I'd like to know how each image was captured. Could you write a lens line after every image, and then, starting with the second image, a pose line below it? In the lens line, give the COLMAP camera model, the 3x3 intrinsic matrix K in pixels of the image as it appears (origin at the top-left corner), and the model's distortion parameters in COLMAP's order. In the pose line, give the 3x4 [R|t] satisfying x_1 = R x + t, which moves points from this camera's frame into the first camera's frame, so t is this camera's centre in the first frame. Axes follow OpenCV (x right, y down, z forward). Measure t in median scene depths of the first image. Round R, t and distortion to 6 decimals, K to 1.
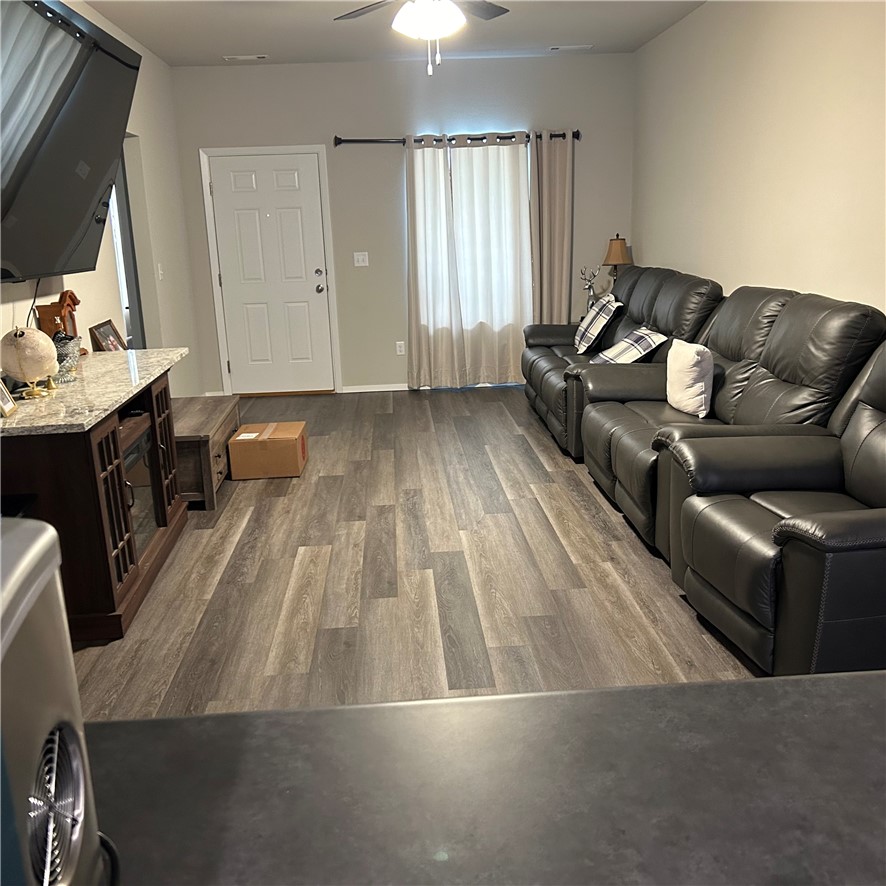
lens RADIAL K [[883.7, 0, 443.0], [0, 883.7, 443.0], [0, 0, 1]] dist [0.089524, -0.102113]
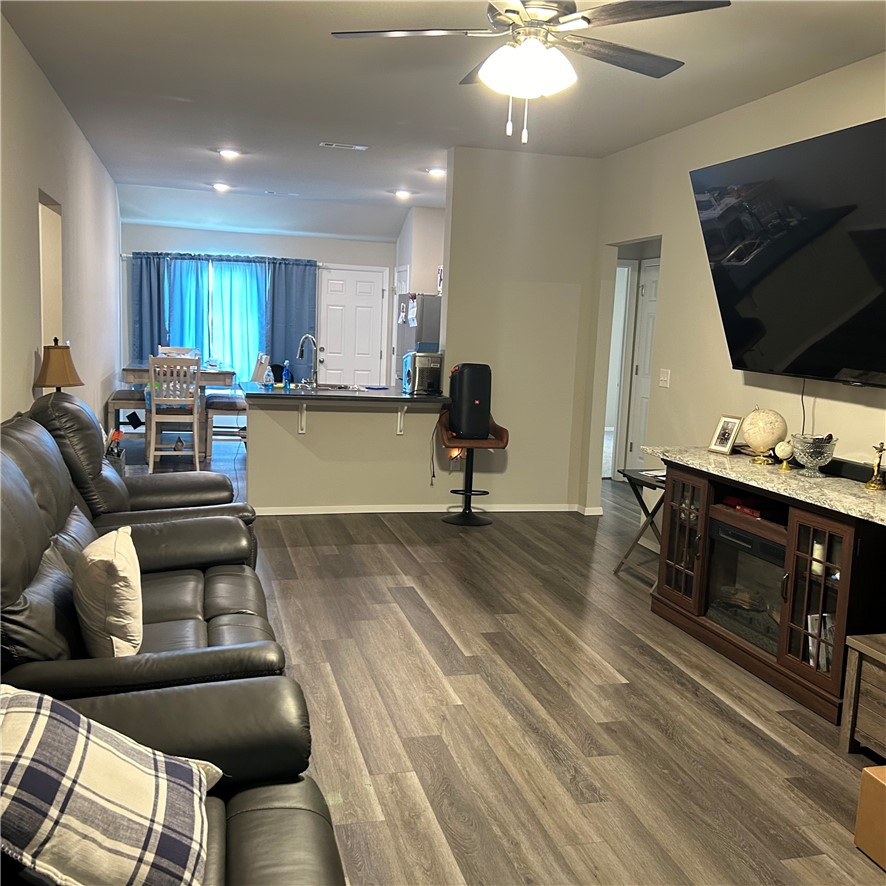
lens RADIAL K [[883.7, 0, 443.0], [0, 883.7, 443.0], [0, 0, 1]] dist [0.089524, -0.102113]
pose [[-0.979486, 0.022956, -0.200200, 0.197498], [-0.054614, 0.926066, 0.373388, -0.433208], [0.193970, 0.376662, -0.905815, 1.681385]]
